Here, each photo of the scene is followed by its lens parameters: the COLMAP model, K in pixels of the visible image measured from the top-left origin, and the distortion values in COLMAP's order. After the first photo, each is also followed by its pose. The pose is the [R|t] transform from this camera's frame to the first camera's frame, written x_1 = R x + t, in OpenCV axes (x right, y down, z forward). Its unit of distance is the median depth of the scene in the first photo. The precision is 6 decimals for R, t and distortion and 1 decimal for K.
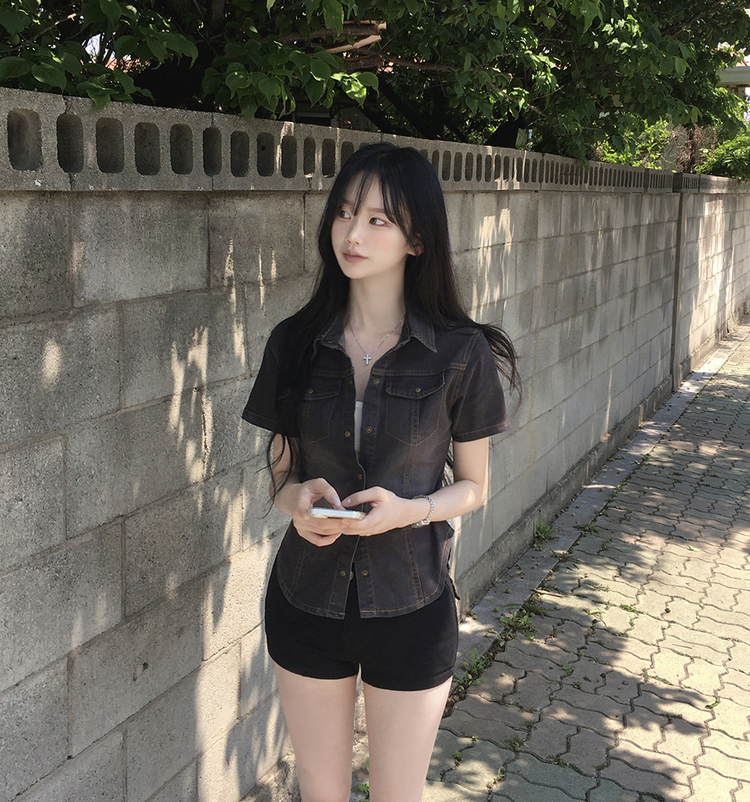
lens RADIAL K [[1036.8, 0, 375.1], [0, 1036.8, 313.4], [0, 0, 1]] dist [0.054572, -0.098192]
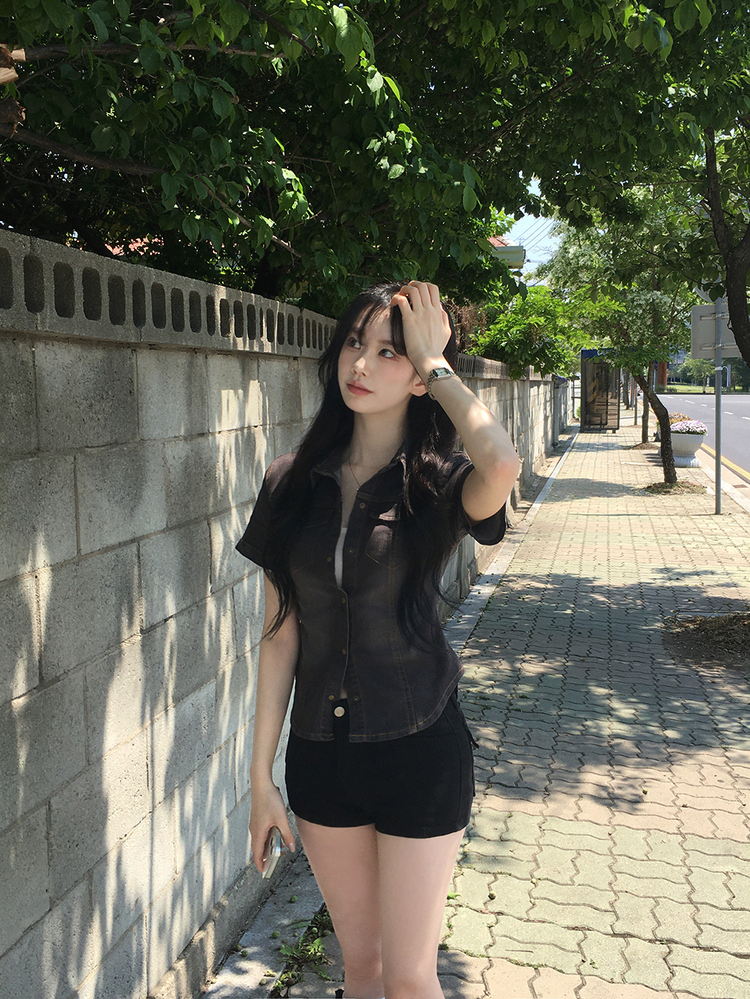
lens RADIAL K [[1076.2, 0, 375.0], [0, 1076.2, 499.5], [0, 0, 1]] dist [0.015279, -0.015515]
pose [[0.974961, -0.055995, 0.215209, 0.040194], [0.060589, 0.998053, -0.014806, 0.000821], [-0.213961, 0.027475, 0.976456, 0.242050]]
